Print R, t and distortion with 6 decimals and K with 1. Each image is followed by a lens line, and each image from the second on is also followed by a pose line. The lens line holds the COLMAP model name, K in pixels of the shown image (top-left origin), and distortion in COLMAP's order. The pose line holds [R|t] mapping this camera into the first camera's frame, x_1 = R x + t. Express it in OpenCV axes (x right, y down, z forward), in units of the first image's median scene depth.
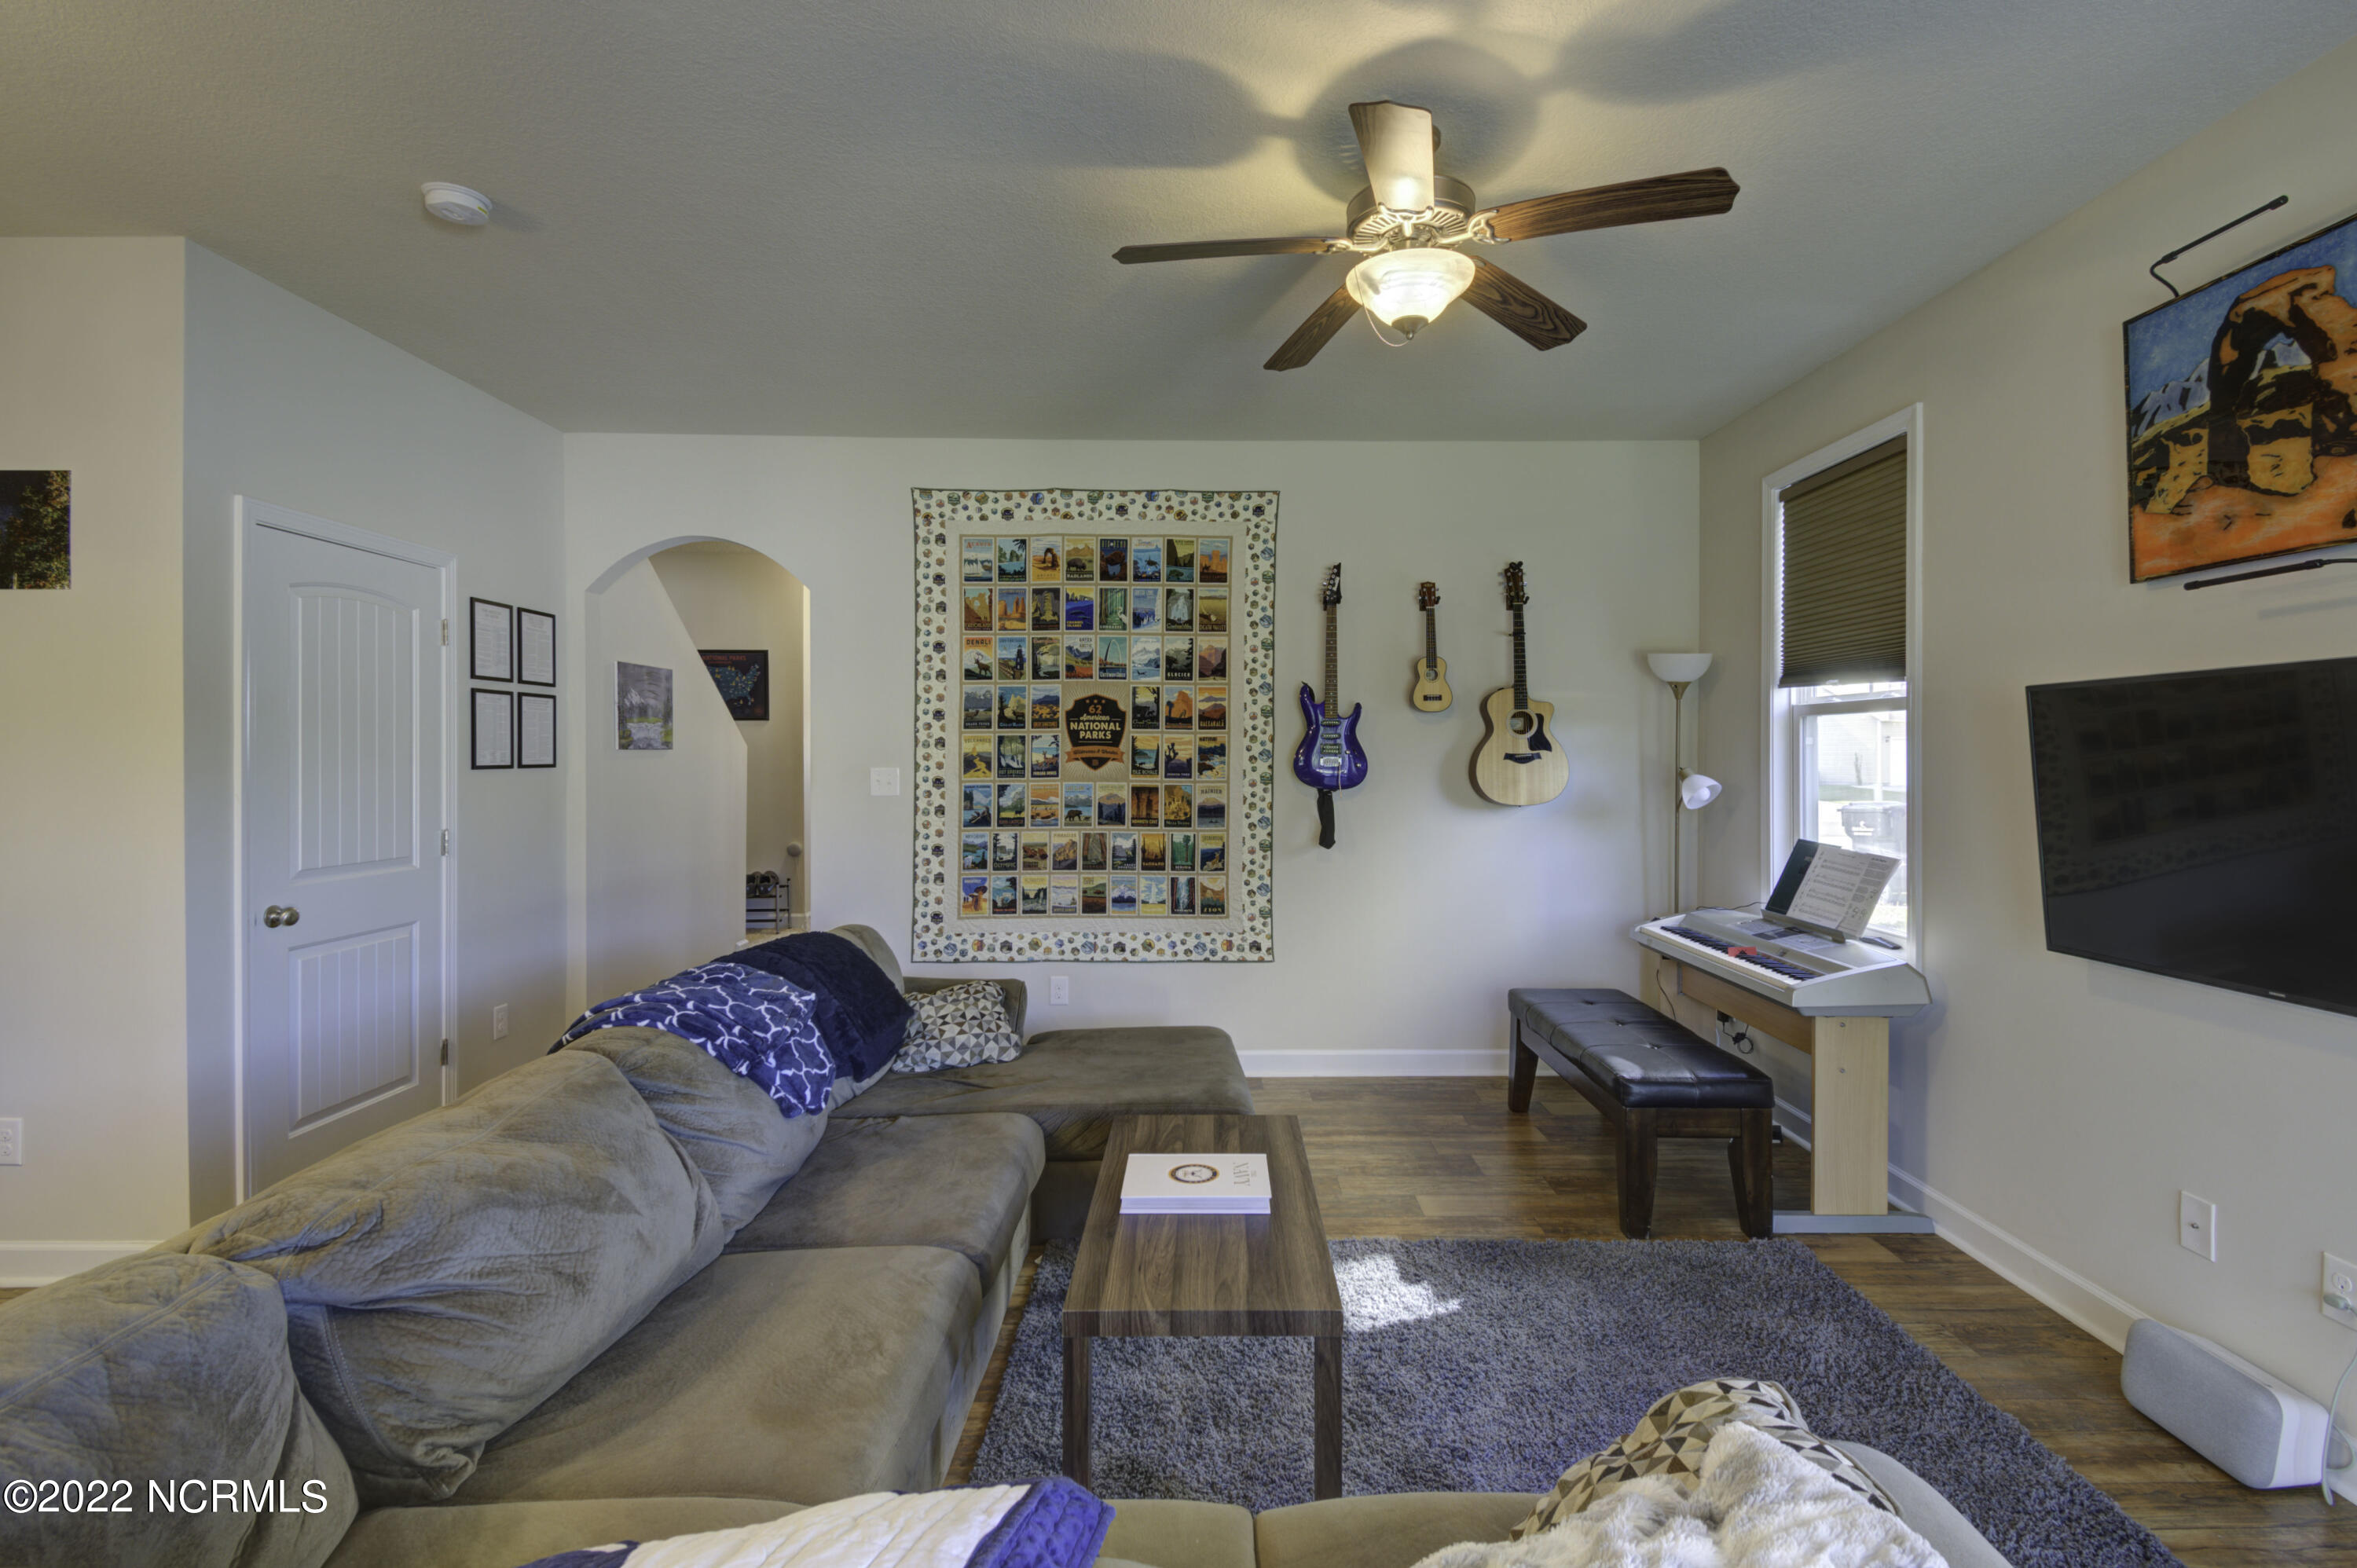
lens RADIAL K [[1076.3, 0, 1210.8], [0, 1076.3, 760.8], [0, 0, 1]] dist [0.049171, -0.029644]
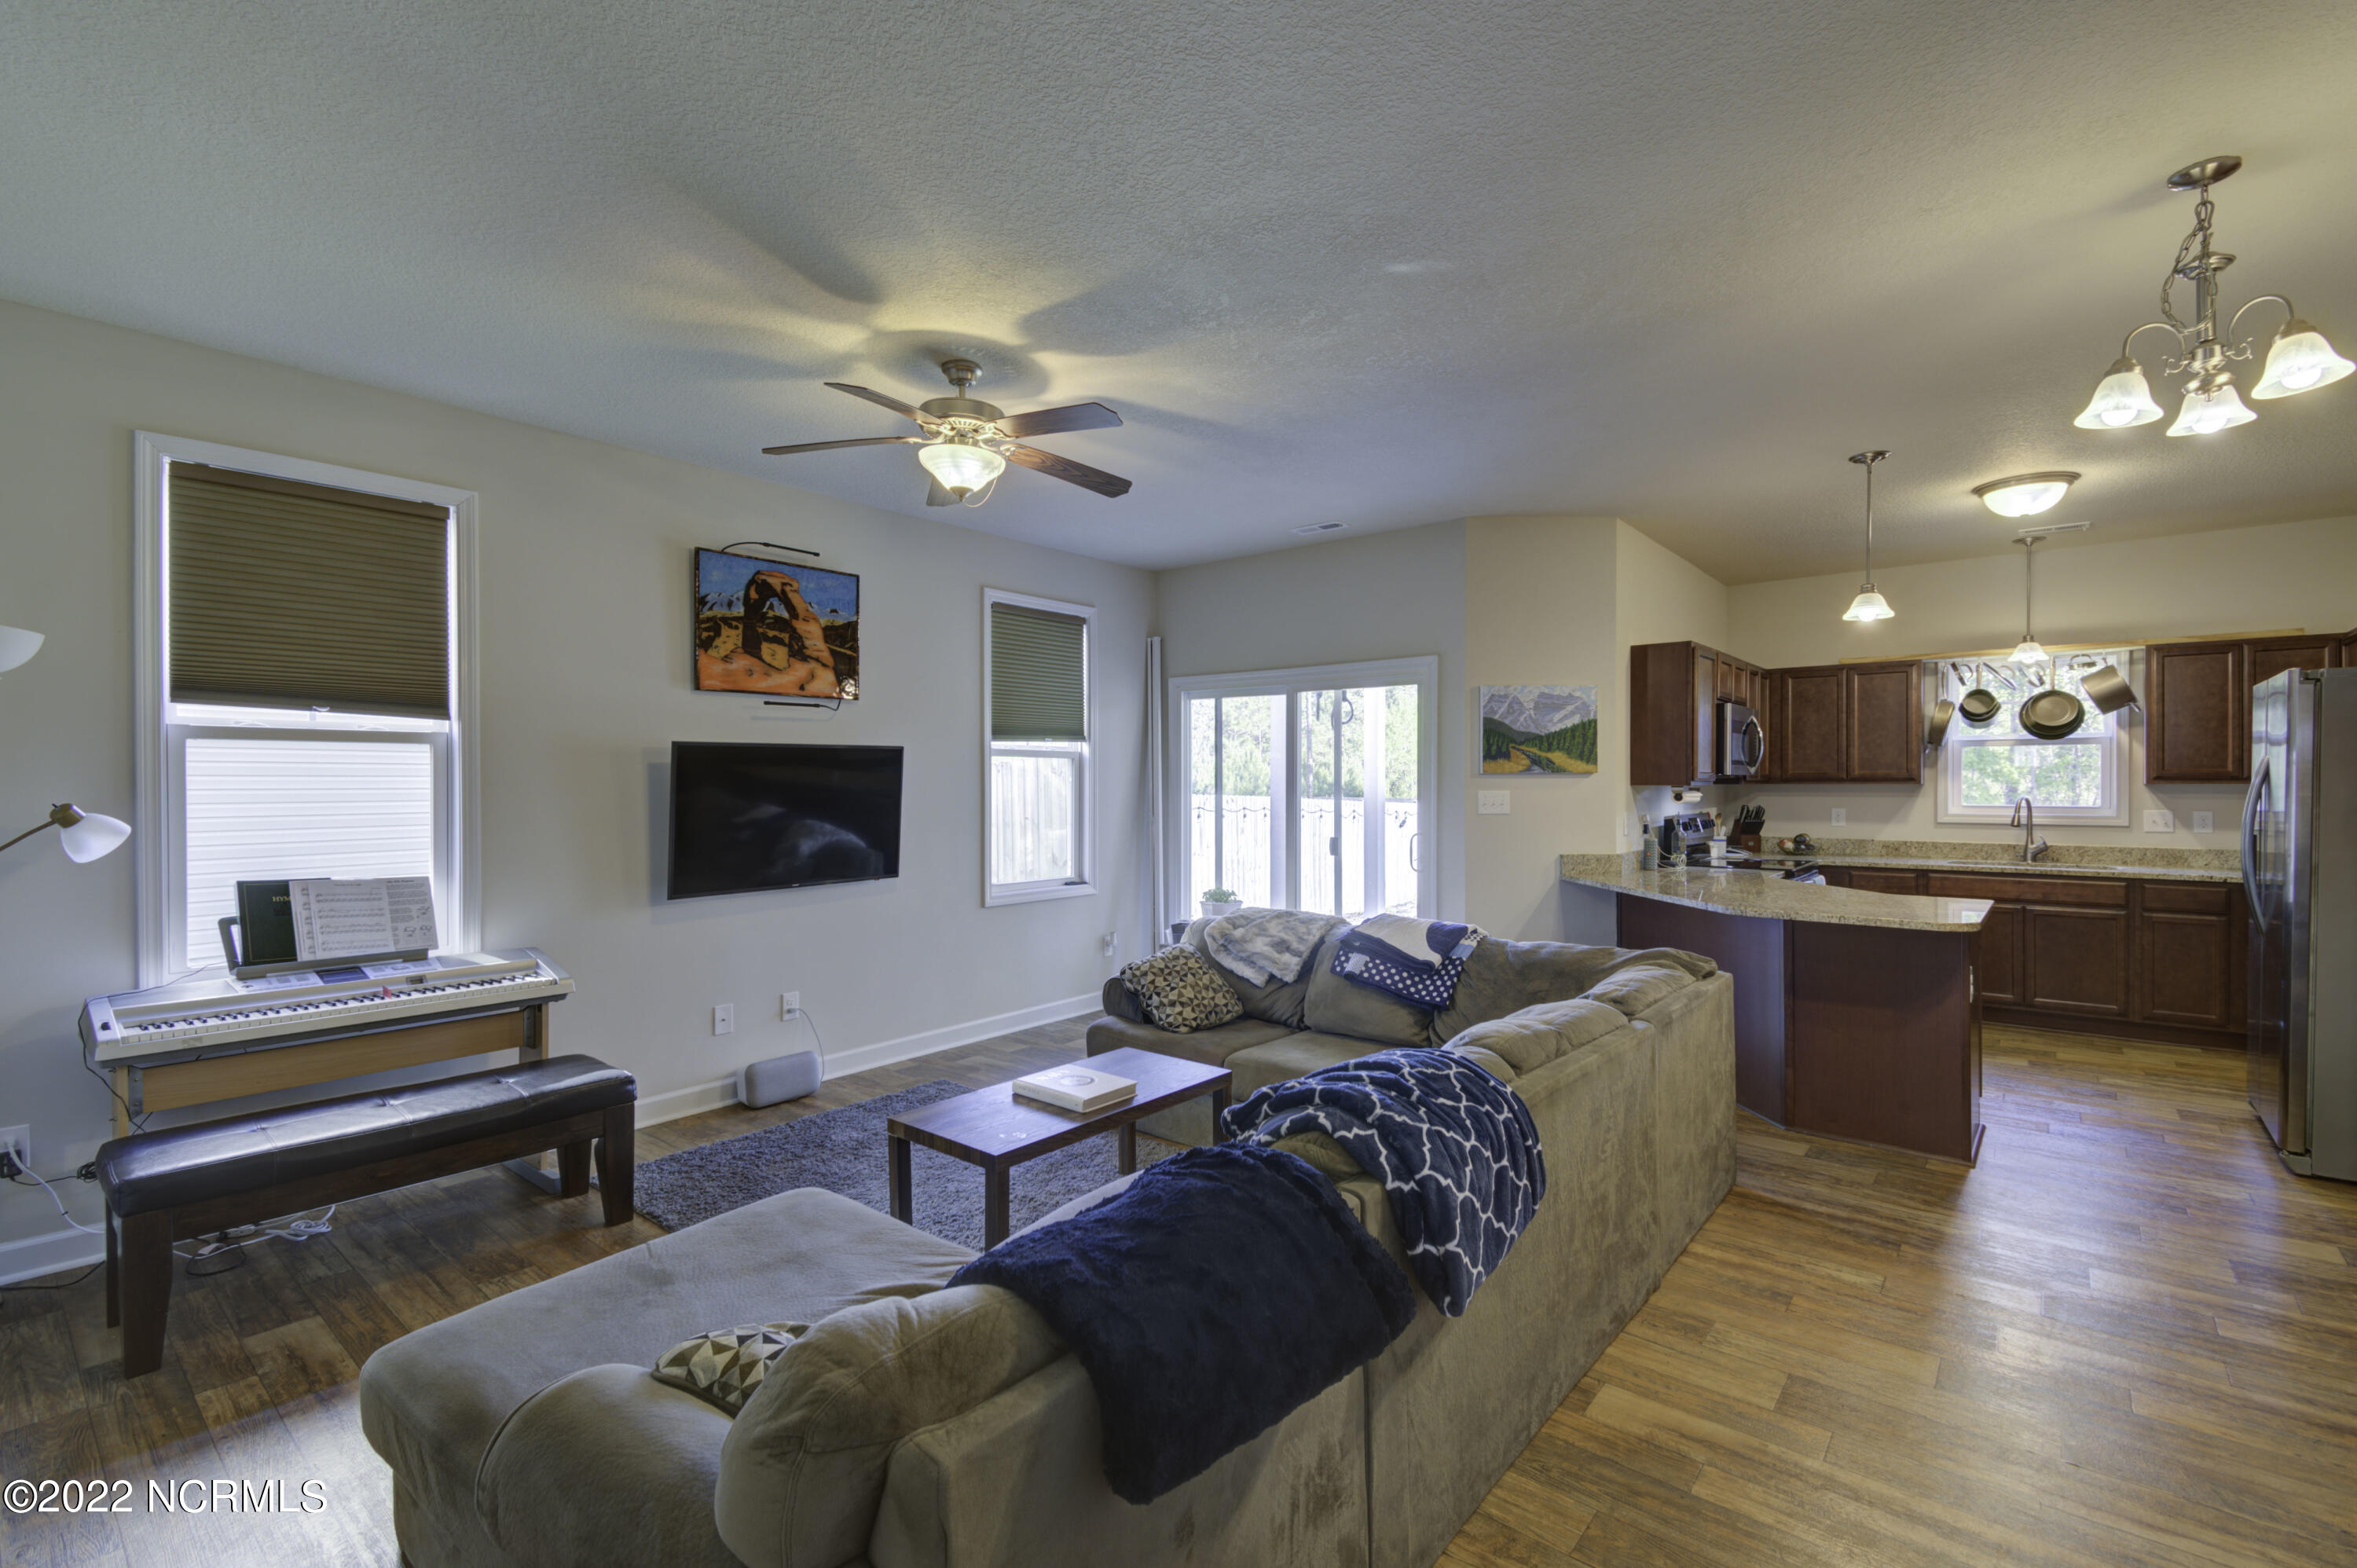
lens RADIAL K [[1051.4, 0, 1187.8], [0, 1051.4, 791.9], [0, 0, 1]] dist [0.030954, -0.017335]
pose [[-0.765562, -0.004403, 0.643347, -0.500473], [0.007546, 0.999846, 0.015822, -0.006291], [-0.643318, 0.016967, -0.765411, 0.977374]]
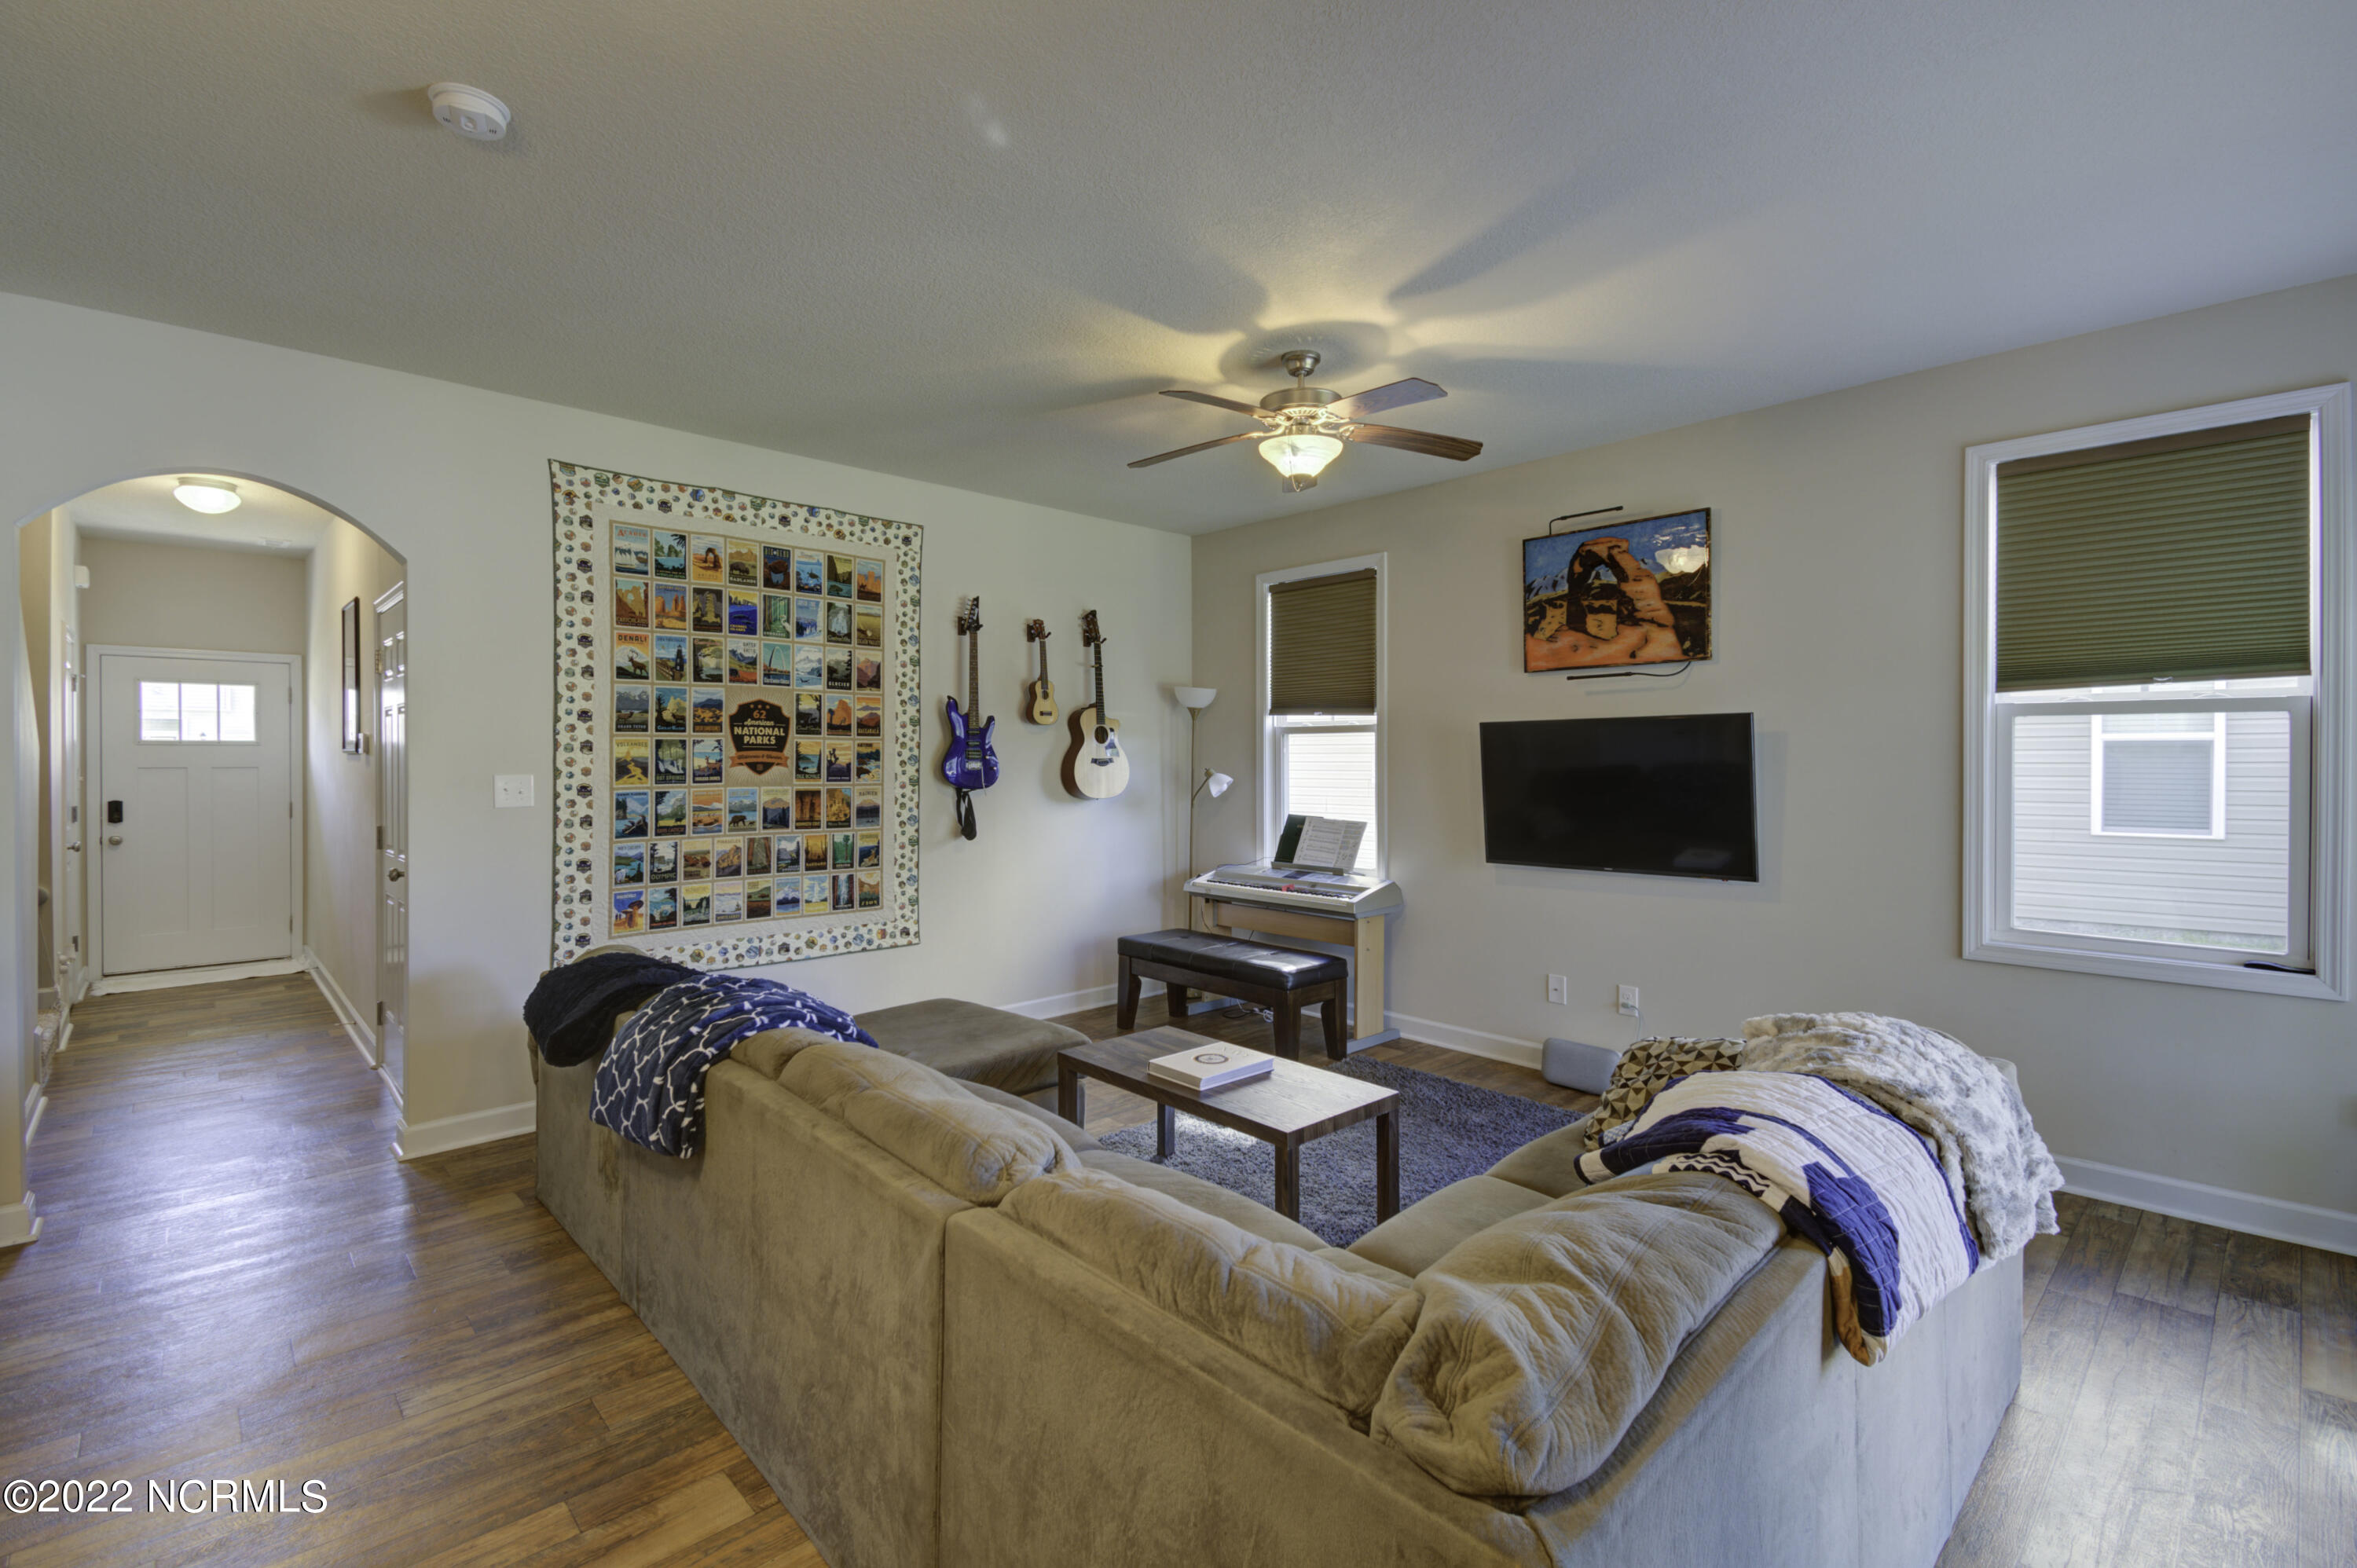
lens RADIAL K [[1041.1, 0, 1171.5], [0, 1041.1, 763.7], [0, 0, 1]] dist [0.051326, -0.027858]
pose [[0.740480, -0.003409, 0.672070, -0.481901], [0.004704, 0.999989, -0.000110, 0.000090], [-0.672062, 0.003243, 0.740487, 0.016196]]
